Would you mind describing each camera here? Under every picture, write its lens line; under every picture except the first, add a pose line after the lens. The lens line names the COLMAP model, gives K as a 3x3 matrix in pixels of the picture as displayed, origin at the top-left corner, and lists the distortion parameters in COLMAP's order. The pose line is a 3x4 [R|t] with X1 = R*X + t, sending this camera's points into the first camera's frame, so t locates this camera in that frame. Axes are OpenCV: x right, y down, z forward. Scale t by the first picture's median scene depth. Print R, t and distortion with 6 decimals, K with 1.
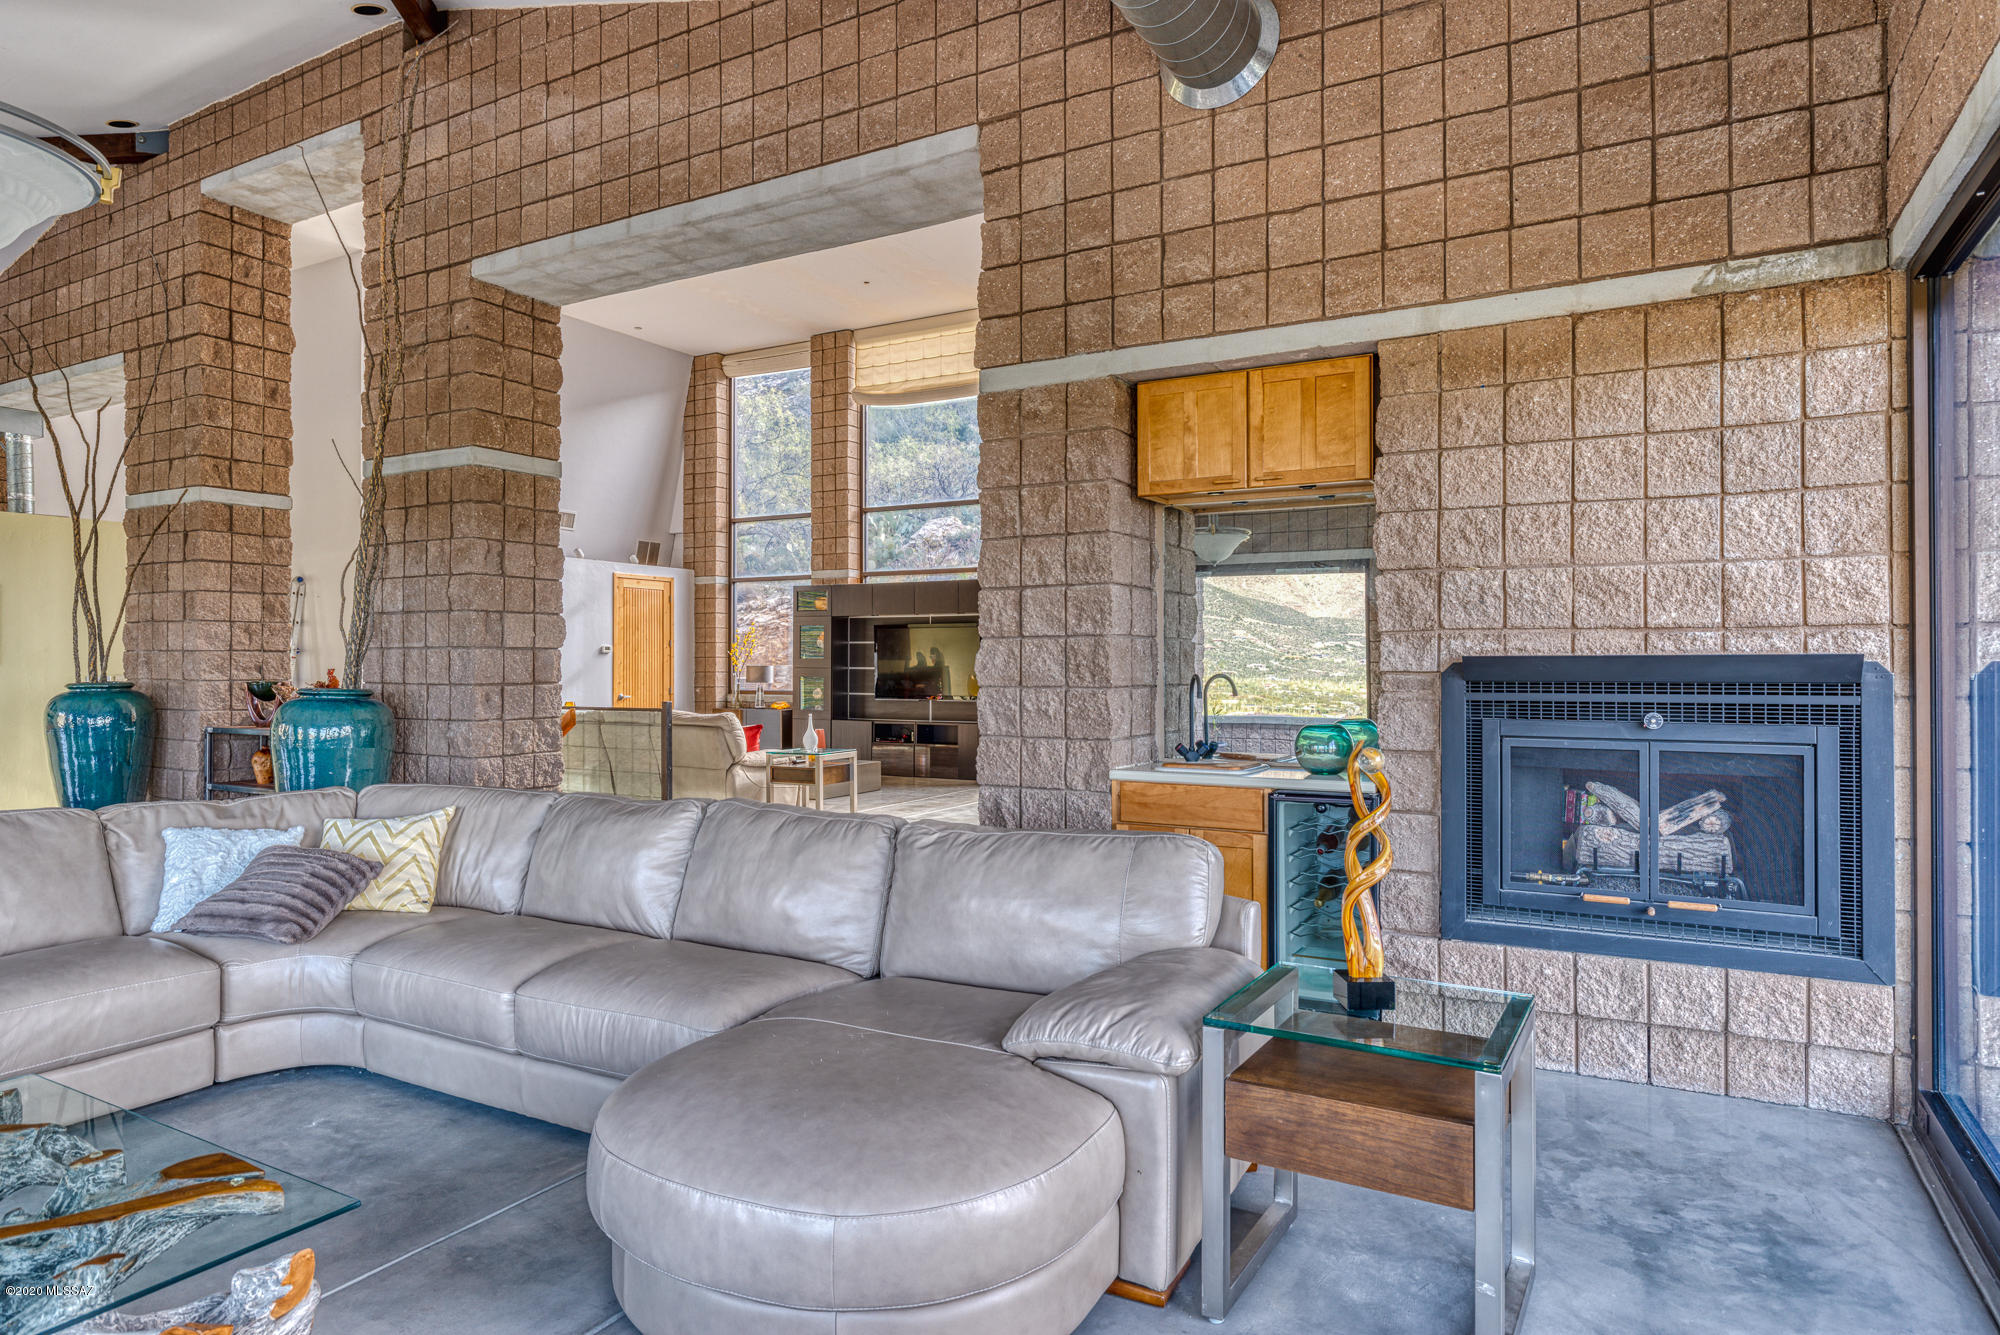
lens RADIAL K [[1148.9, 0, 1001.9], [0, 1148.9, 661.6], [0, 0, 1]] dist [-0.002497, 0.000152]
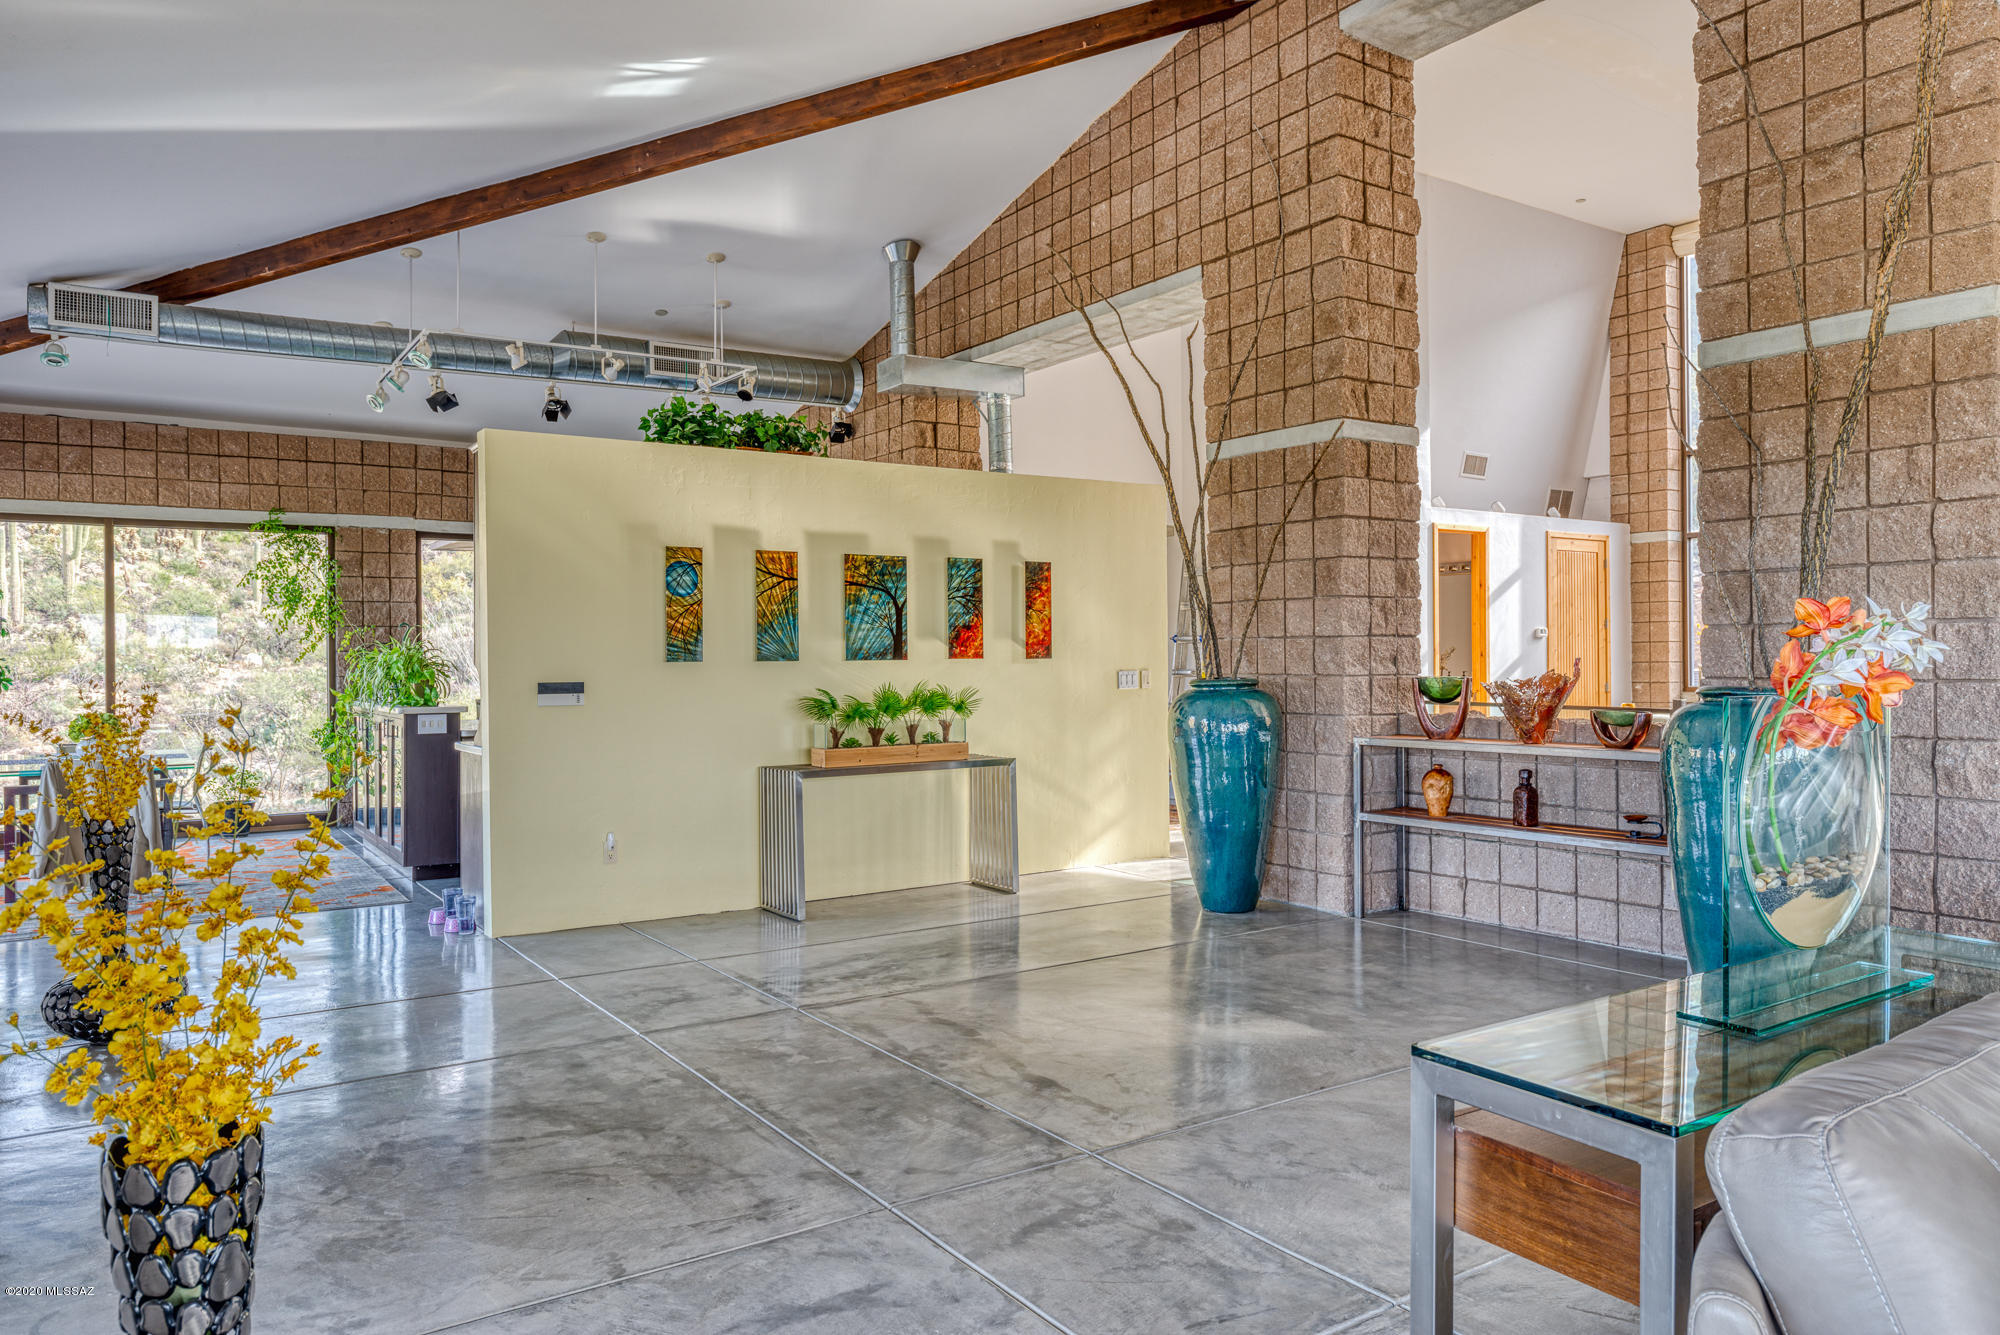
lens RADIAL K [[1324.8, 0, 1006.4], [0, 1324.8, 661.8], [0, 0, 1]] dist [-0.006013, -0.001953]
pose [[0.894888, -0.008038, -0.446218, -0.490083], [0.011314, 0.999925, 0.004678, 0.000773], [0.446147, -0.009235, 0.894912, 0.116083]]
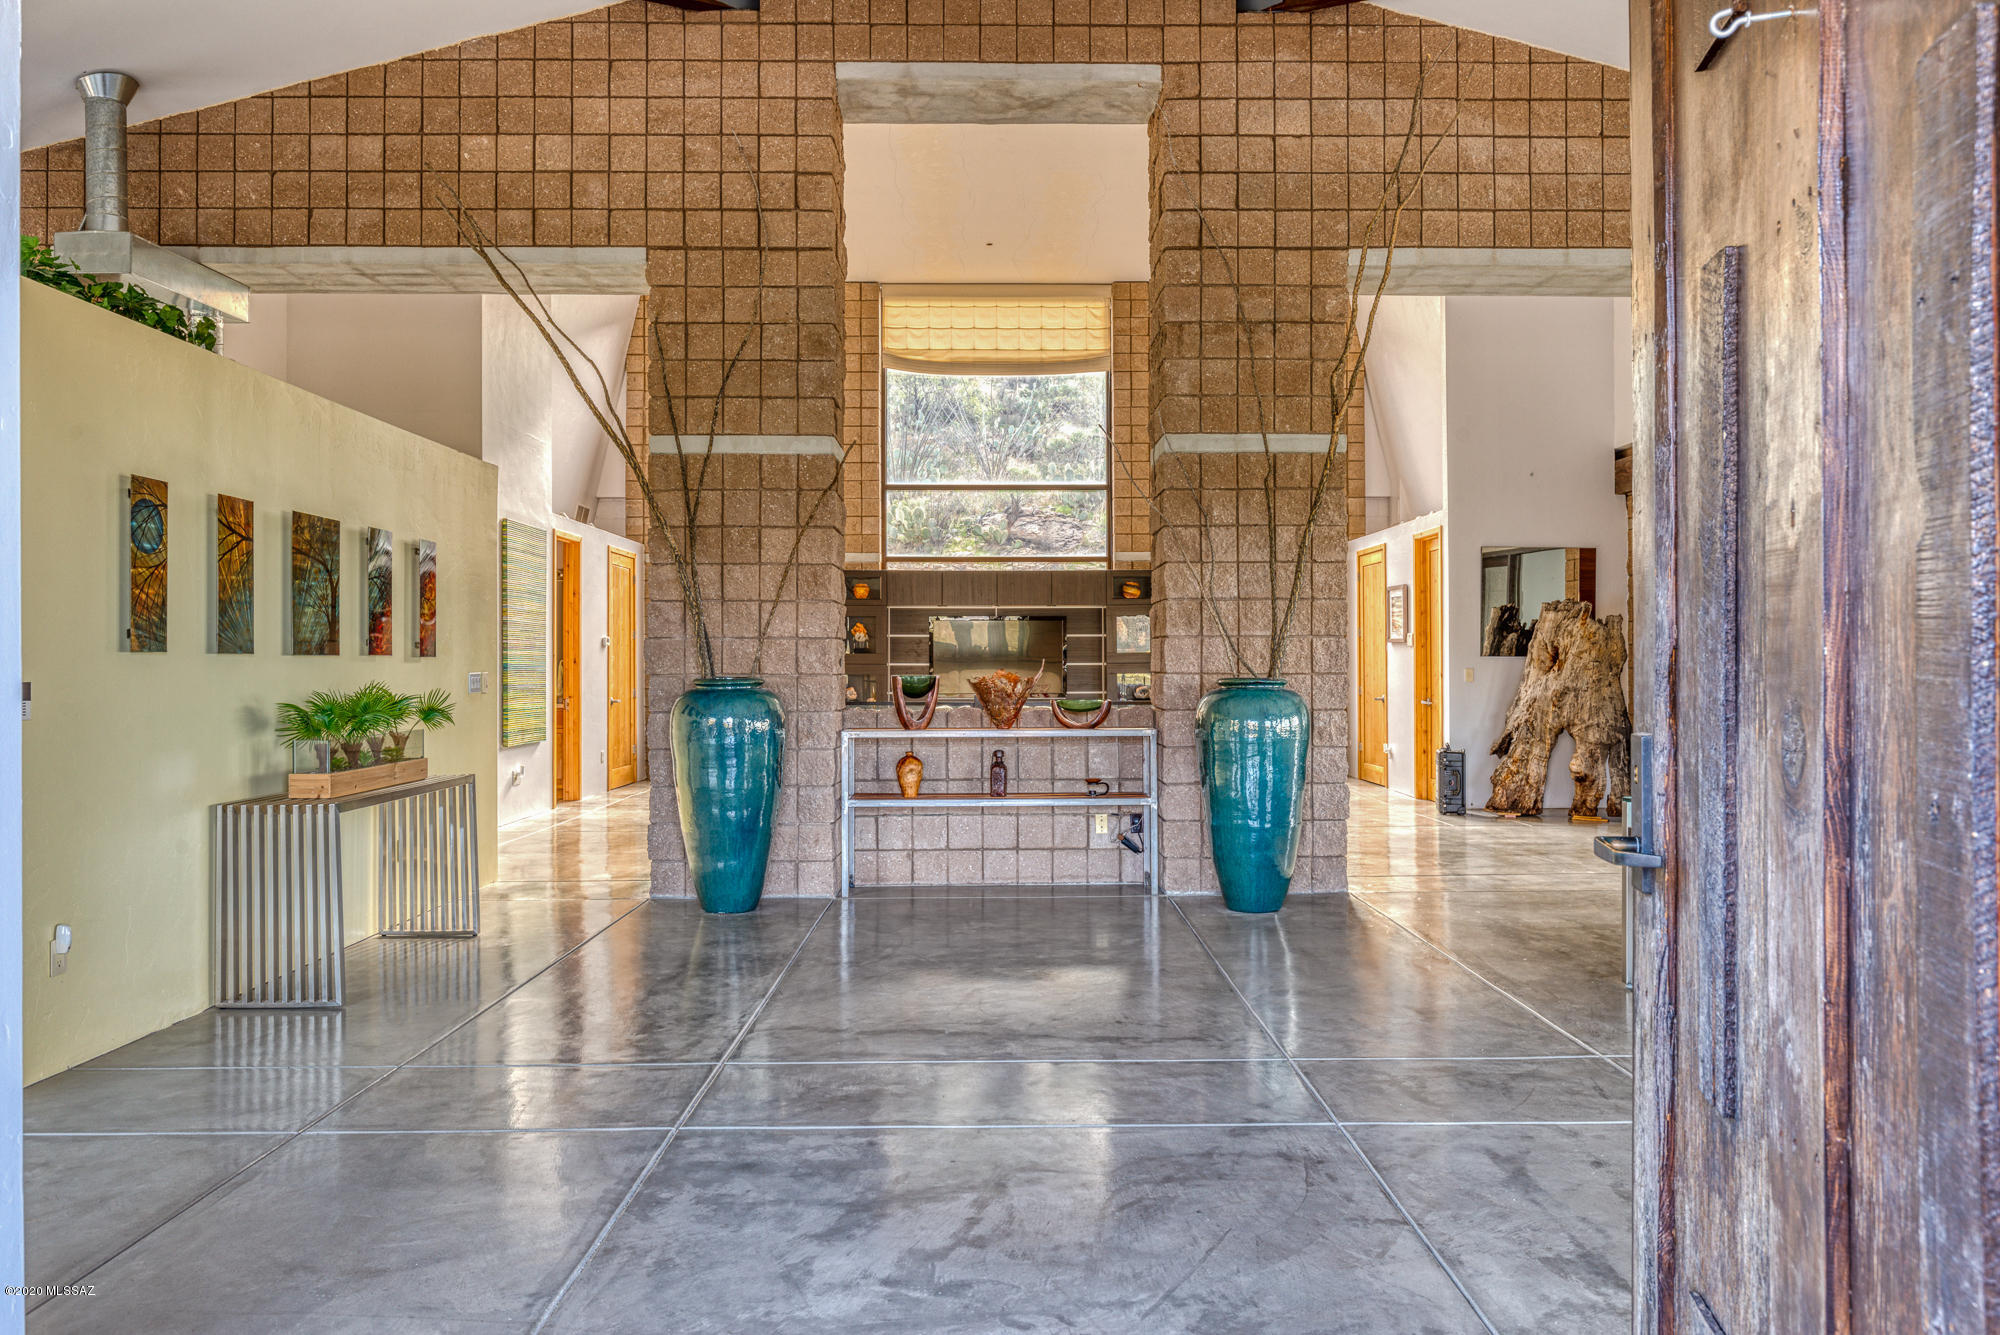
lens RADIAL K [[1324.8, 0, 1010.2], [0, 1324.8, 662.5], [0, 0, 1]] dist [-0.006013, -0.001953]
pose [[0.866218, -0.002019, 0.499663, -1.020525], [0.001919, 0.999998, 0.000715, 0.007189], [-0.499663, 0.000339, 0.866220, 0.117207]]
